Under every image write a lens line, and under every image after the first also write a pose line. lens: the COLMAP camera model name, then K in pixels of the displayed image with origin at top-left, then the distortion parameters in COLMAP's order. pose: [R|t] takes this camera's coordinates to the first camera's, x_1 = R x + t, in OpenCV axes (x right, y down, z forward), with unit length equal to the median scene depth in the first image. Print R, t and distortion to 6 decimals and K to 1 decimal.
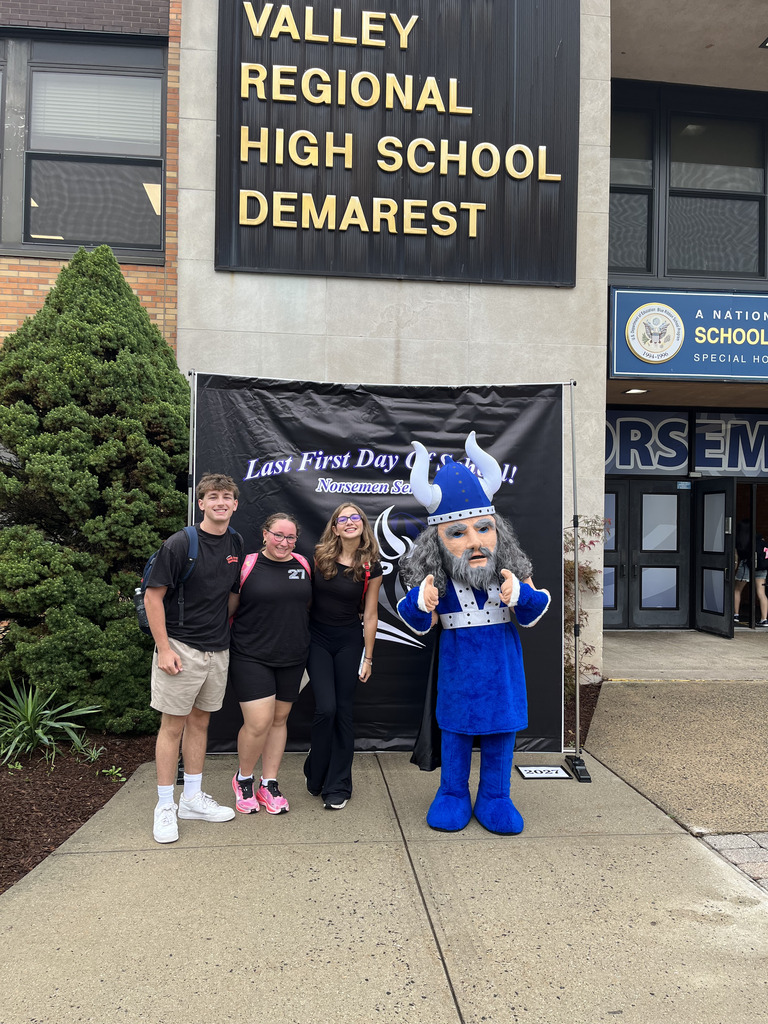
lens RADIAL K [[800.6, 0, 385.7], [0, 800.6, 526.3], [0, 0, 1]] dist [0.066358, -0.084615]
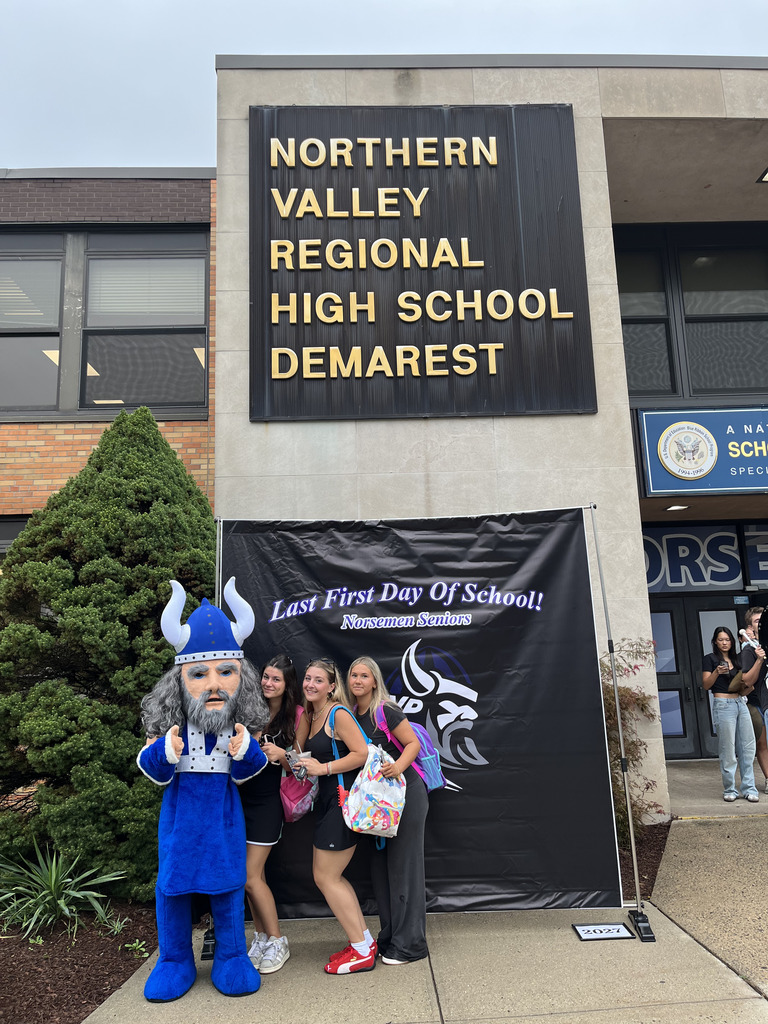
lens RADIAL K [[800.6, 0, 398.6], [0, 800.6, 499.4], [0, 0, 1]] dist [0.066358, -0.084615]
pose [[0.996573, -0.063179, -0.053387, 0.031781], [0.051642, 0.979427, -0.195080, -0.002174], [0.064614, 0.191655, 0.979333, 0.002948]]
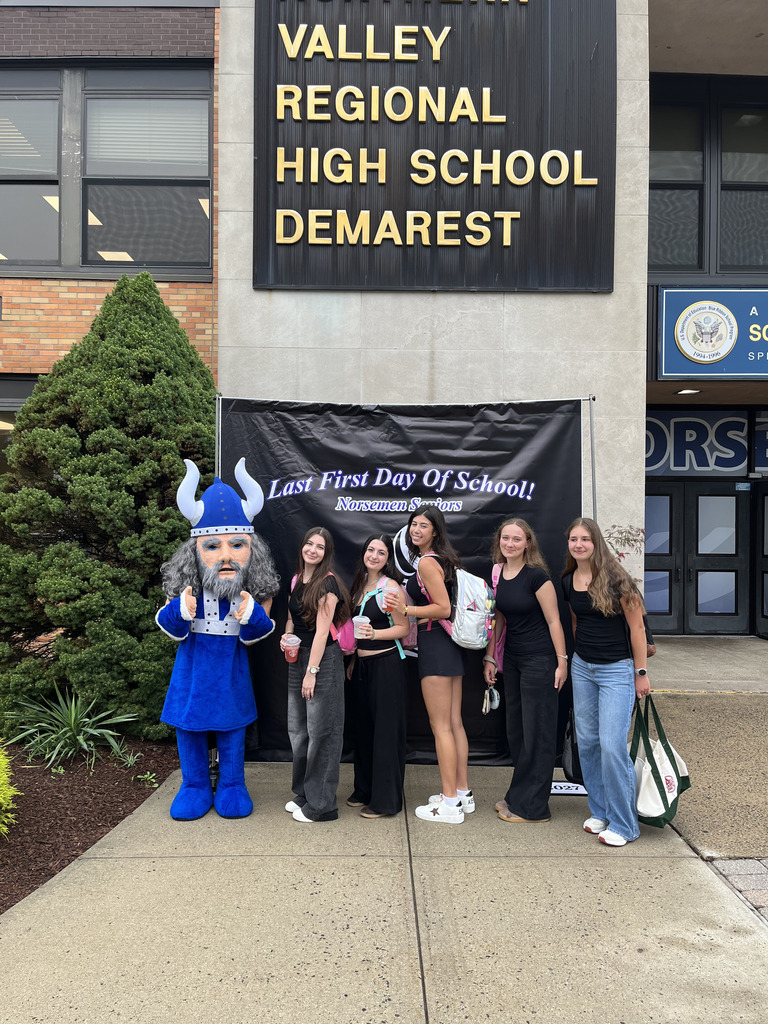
lens RADIAL K [[800.6, 0, 379.8], [0, 800.6, 527.7], [0, 0, 1]] dist [0.066358, -0.084615]
pose [[0.995387, -0.006219, -0.095737, 0.045736], [0.007003, 0.999945, 0.007855, -0.019155], [0.095683, -0.008489, 0.995376, -0.011943]]
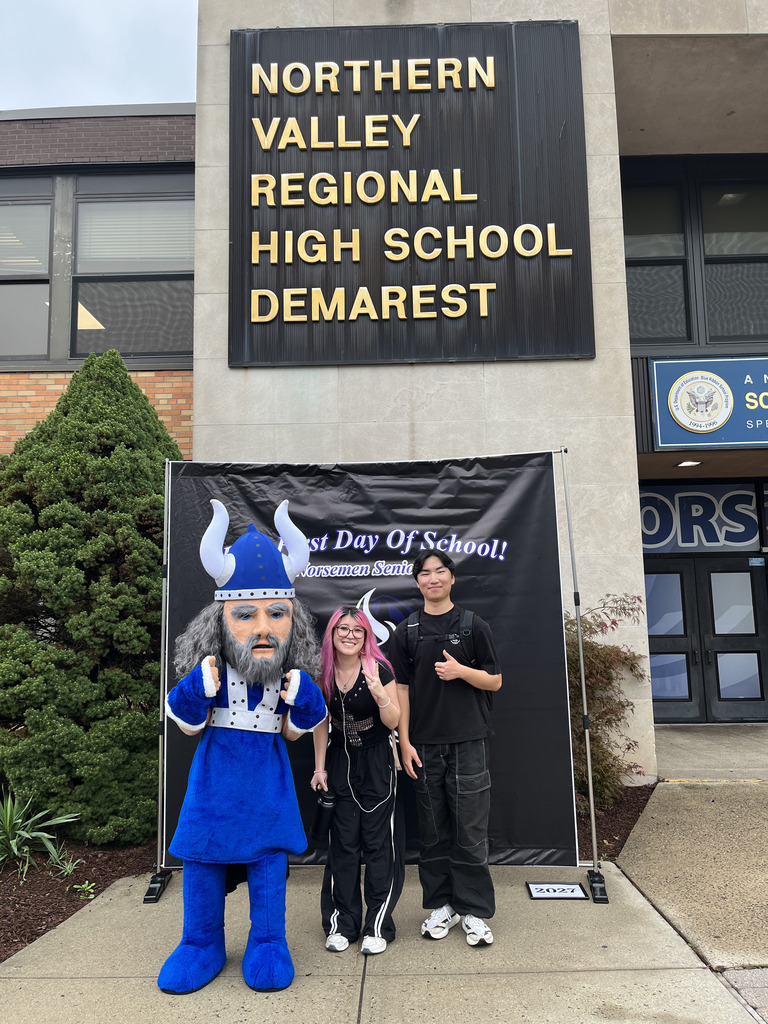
lens RADIAL K [[800.6, 0, 379.7], [0, 800.6, 519.8], [0, 0, 1]] dist [0.066358, -0.084615]
pose [[0.991550, -0.048712, -0.120236, 0.089551], [0.033053, 0.991100, -0.128952, 0.010647], [0.125447, 0.123888, 0.984335, 0.047588]]
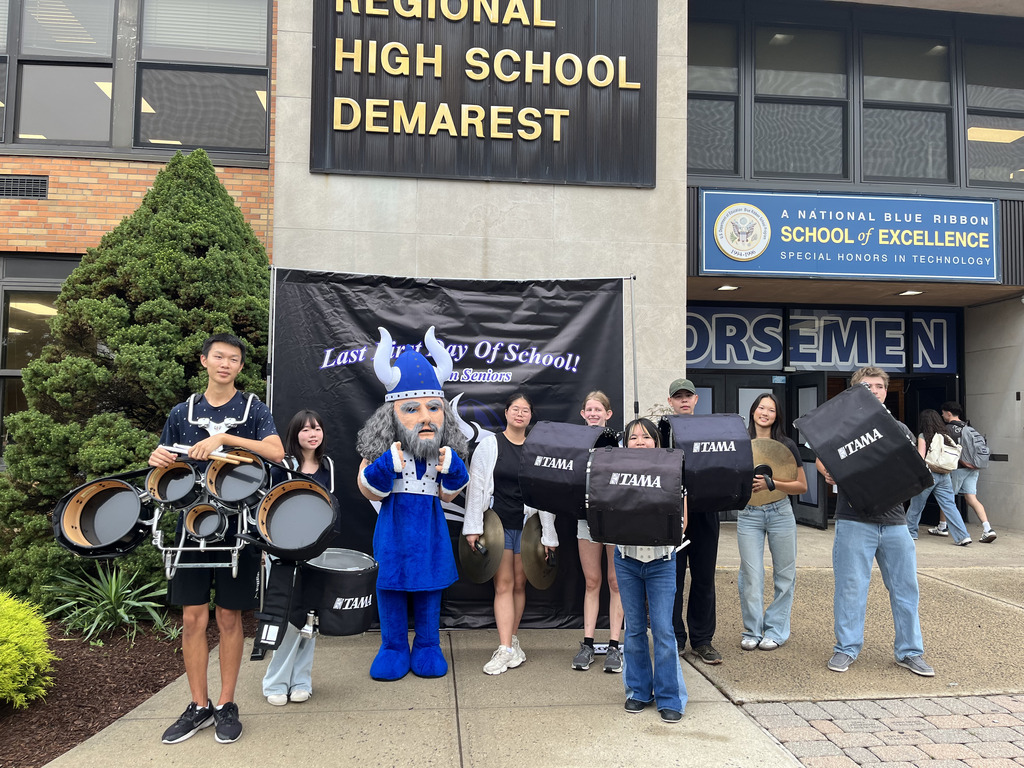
lens RADIAL K [[800.6, 0, 514.2], [0, 800.6, 392.0], [0, 0, 1]] dist [0.066358, -0.084615]
pose [[0.999998, -0.002058, 0.000869, 0.051981], [0.002093, 0.999106, -0.042216, 0.012315], [-0.000781, 0.042218, 0.999108, -0.035456]]
